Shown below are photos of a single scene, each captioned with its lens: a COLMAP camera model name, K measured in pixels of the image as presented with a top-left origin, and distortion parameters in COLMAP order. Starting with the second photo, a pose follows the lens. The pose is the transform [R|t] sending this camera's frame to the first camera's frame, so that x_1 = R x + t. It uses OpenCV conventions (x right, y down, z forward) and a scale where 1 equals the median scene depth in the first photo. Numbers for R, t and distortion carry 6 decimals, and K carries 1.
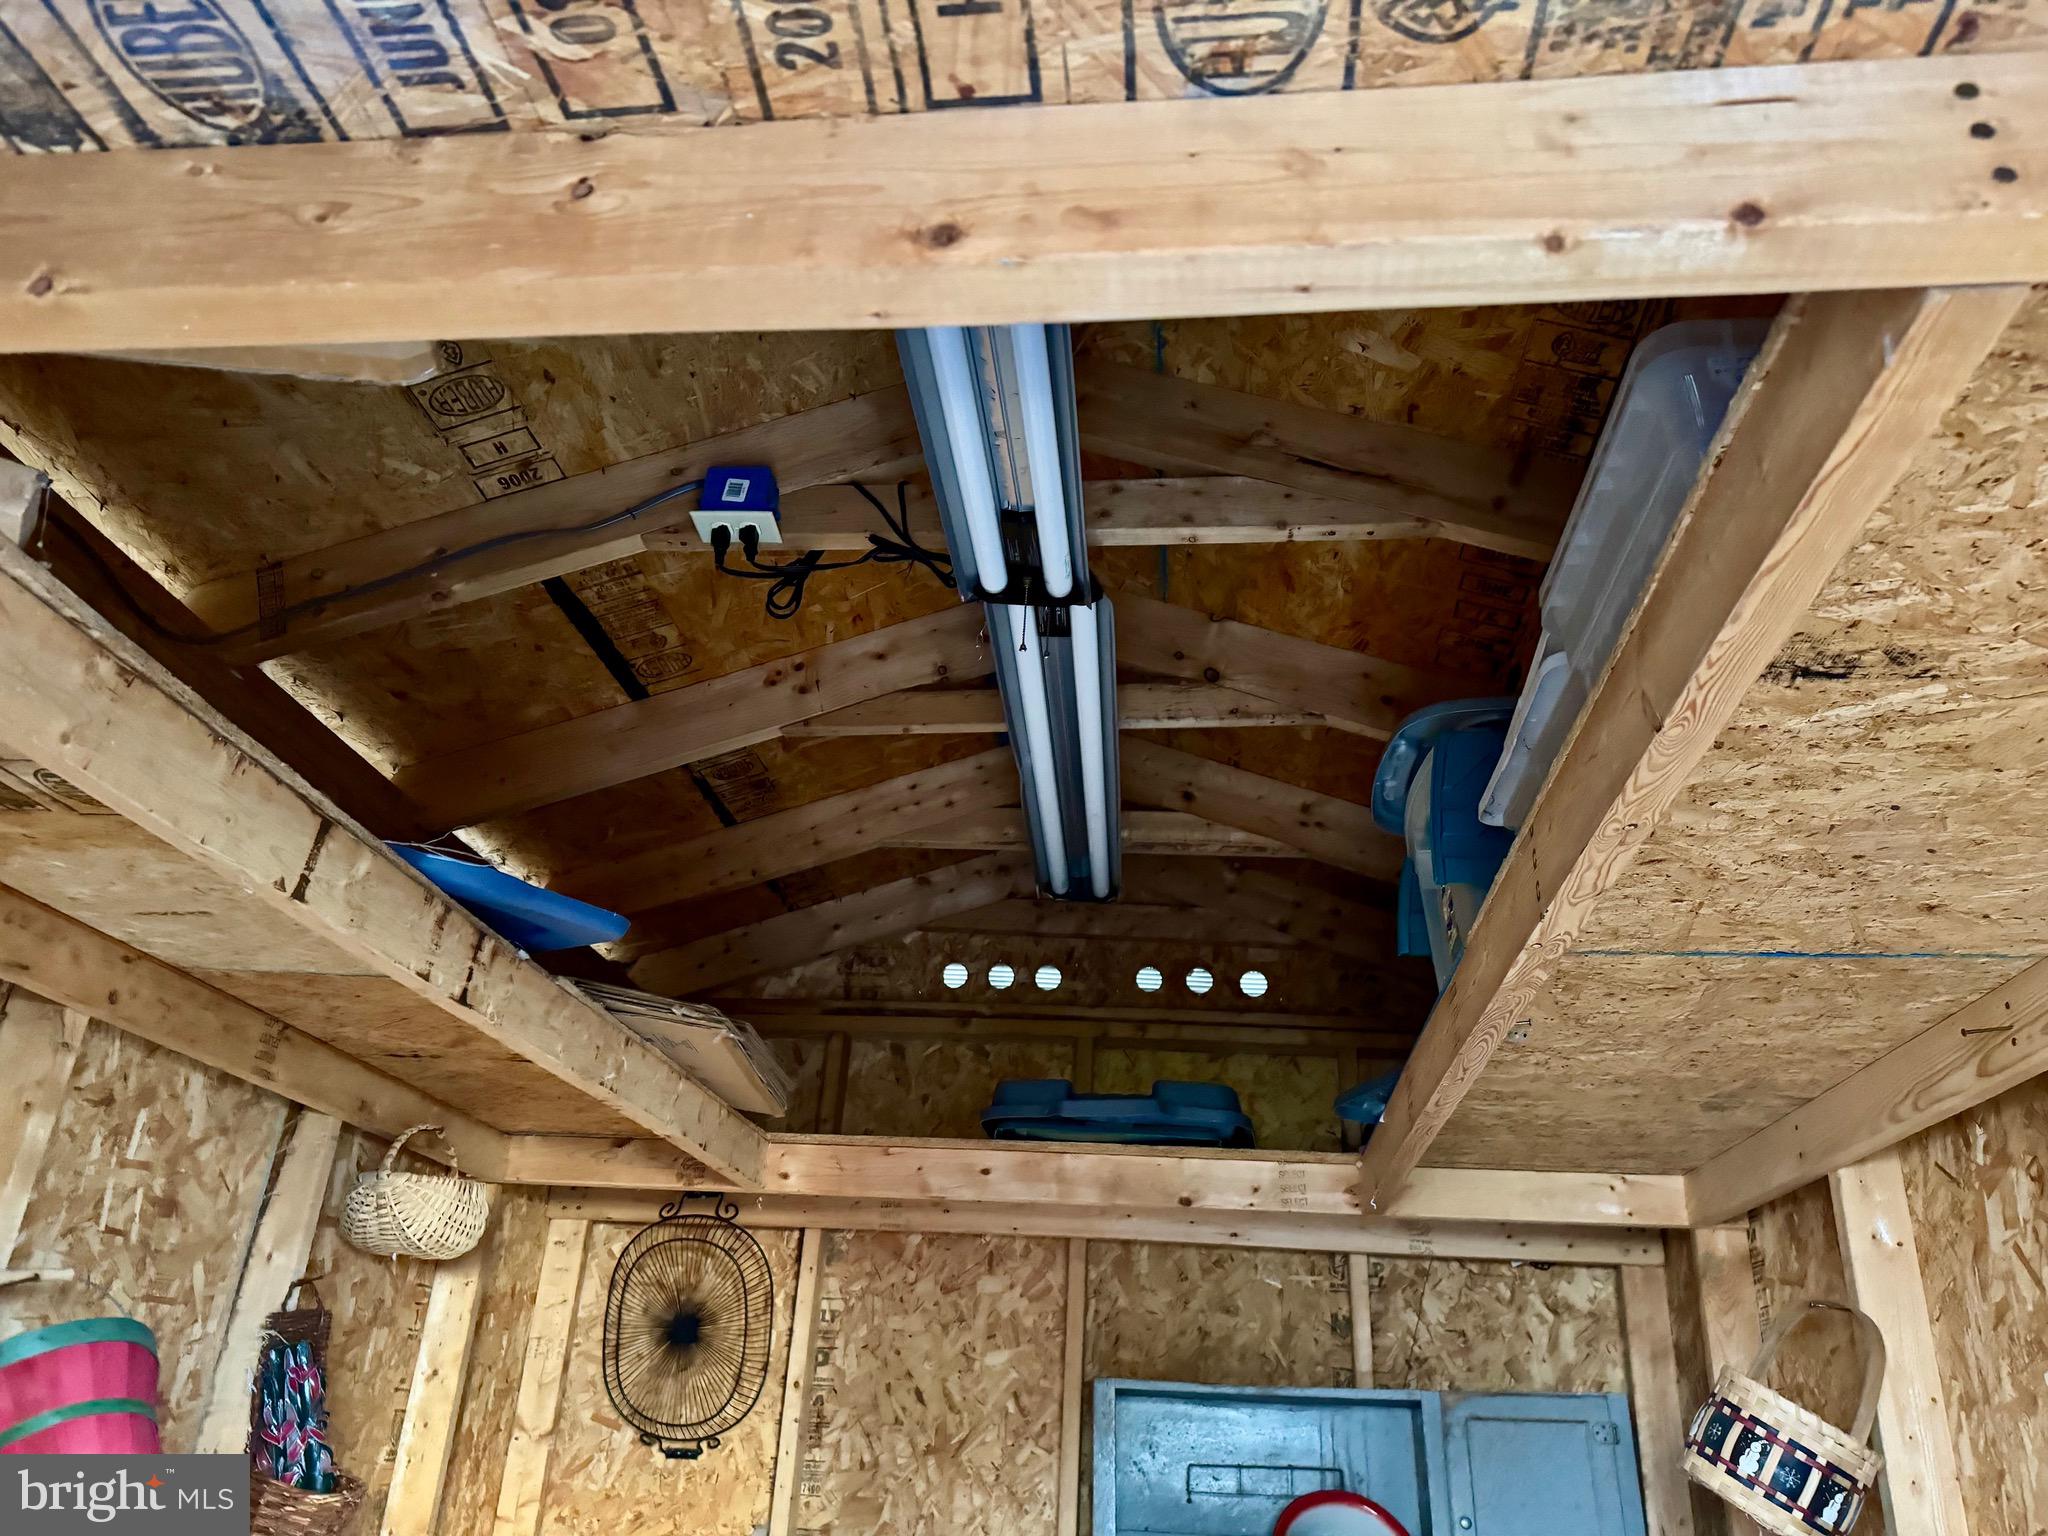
lens RADIAL K [[1459.0, 0, 1015.9], [0, 1459.0, 762.1], [0, 0, 1]] dist [0.072908, -0.092836]
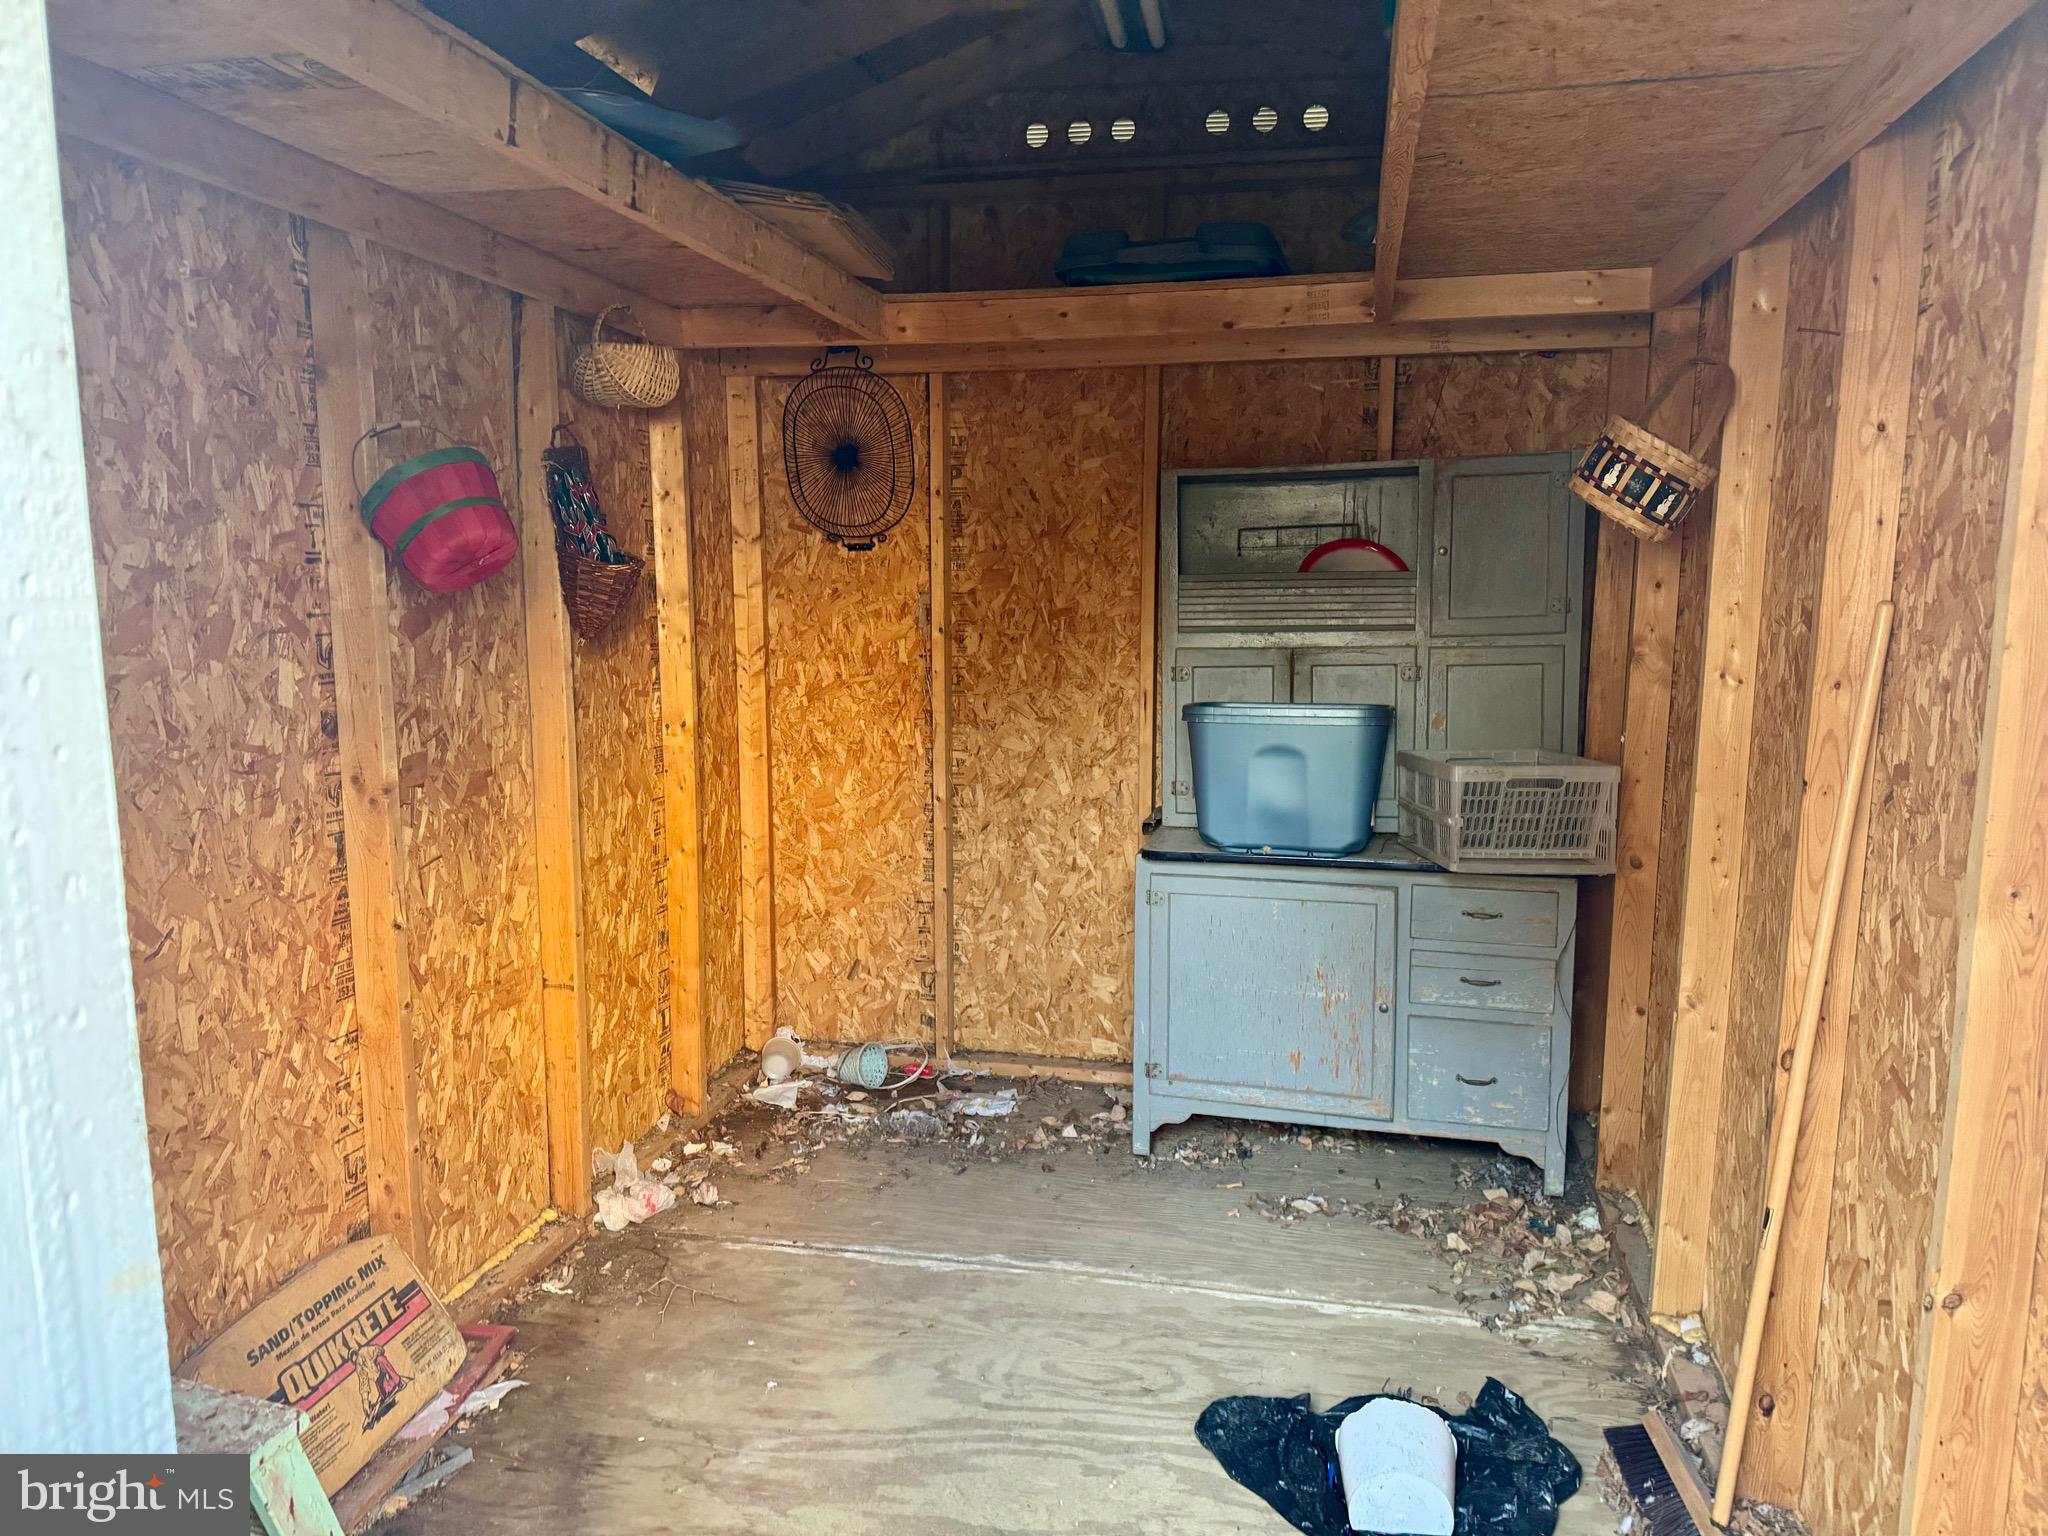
lens RADIAL K [[1459.0, 0, 1019.9], [0, 1459.0, 783.1], [0, 0, 1]] dist [0.072908, -0.092836]
pose [[0.993052, -0.039893, -0.110706, 0.062460], [0.093634, 0.837699, 0.538045, -0.053686], [0.071274, -0.544673, 0.835614, -0.233157]]
